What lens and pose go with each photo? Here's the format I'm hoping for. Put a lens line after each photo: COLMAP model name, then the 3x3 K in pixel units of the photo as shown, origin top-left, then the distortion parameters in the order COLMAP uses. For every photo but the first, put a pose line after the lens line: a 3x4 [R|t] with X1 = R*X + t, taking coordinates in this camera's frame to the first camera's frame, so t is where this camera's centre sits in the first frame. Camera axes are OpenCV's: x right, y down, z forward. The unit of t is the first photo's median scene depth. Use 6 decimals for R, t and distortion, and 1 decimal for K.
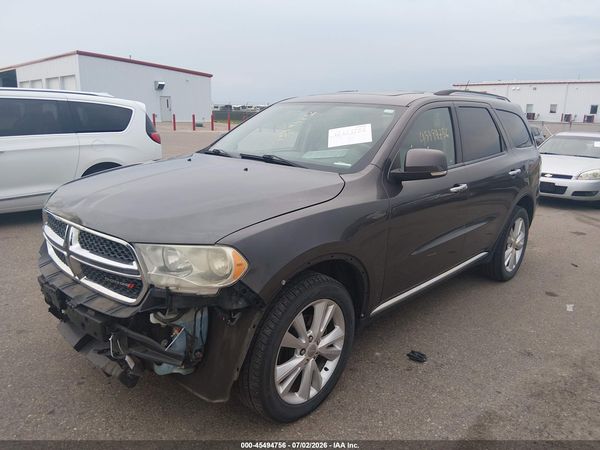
lens RADIAL K [[438.3, 0, 307.2], [0, 438.3, 226.5], [0, 0, 1]] dist [0.069008, -0.104351]
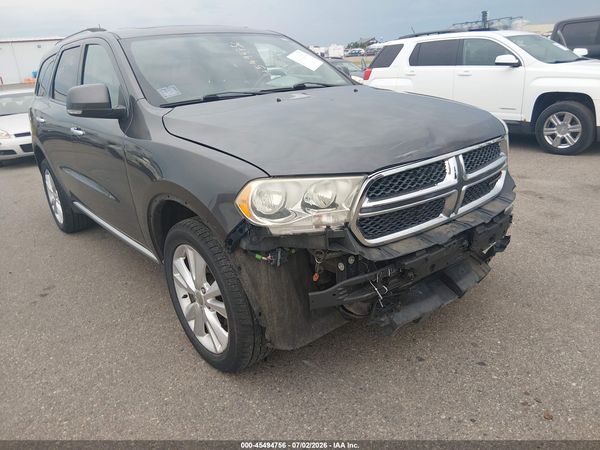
lens RADIAL K [[438.3, 0, 297.4], [0, 438.3, 222.7], [0, 0, 1]] dist [0.069008, -0.104351]
pose [[0.182796, -0.370449, 0.910688, -1.320648], [0.313097, 0.900003, 0.303256, -0.224084], [-0.931963, 0.229700, 0.280504, 0.996735]]
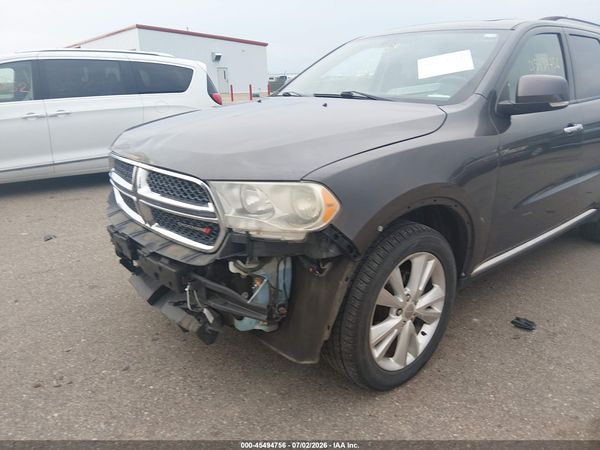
lens RADIAL K [[438.3, 0, 303.2], [0, 438.3, 236.5], [0, 0, 1]] dist [0.069008, -0.104351]
pose [[0.991067, -0.000276, -0.133366, -0.076558], [0.011156, 0.996665, 0.080838, 0.064092], [0.132899, -0.081603, 0.987765, 0.135702]]
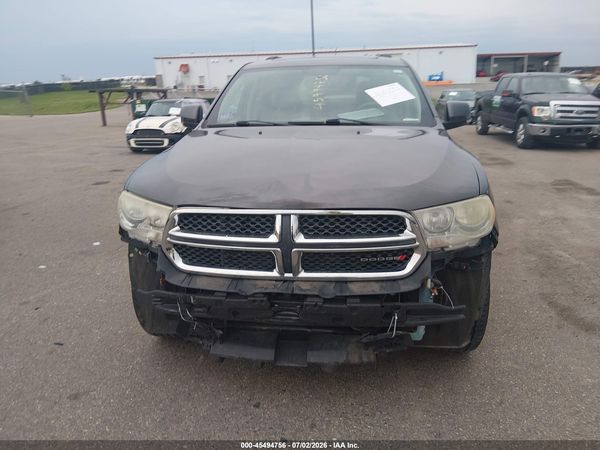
lens RADIAL K [[438.3, 0, 305.0], [0, 438.3, 225.1], [0, 0, 1]] dist [0.069008, -0.104351]
pose [[0.819872, -0.207028, 0.533806, -0.880764], [0.175593, 0.978328, 0.109736, -0.062028], [-0.544955, 0.003764, 0.838457, 0.268558]]
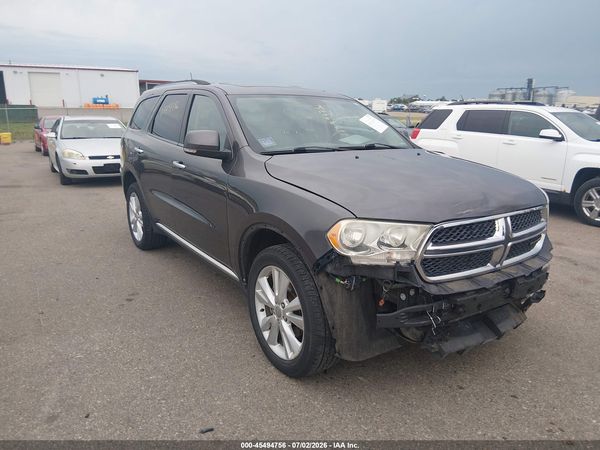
lens RADIAL K [[438.3, 0, 306.3], [0, 438.3, 223.2], [0, 0, 1]] dist [0.069008, -0.104351]
pose [[0.260723, -0.256174, 0.930805, -1.526889], [0.225799, 0.953591, 0.199197, -0.282844], [-0.938637, 0.158239, 0.306467, 1.039800]]
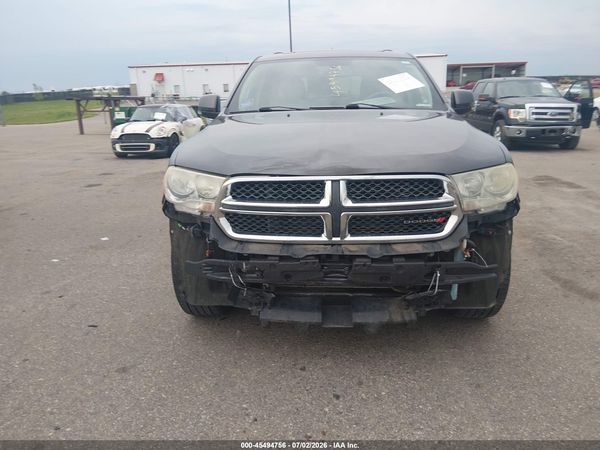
lens RADIAL K [[438.3, 0, 316.5], [0, 438.3, 219.5], [0, 0, 1]] dist [0.069008, -0.104351]
pose [[0.777685, -0.212157, 0.591773, -1.022180], [0.194073, 0.976376, 0.094999, -0.015394], [-0.597948, 0.040968, 0.800488, 0.296751]]
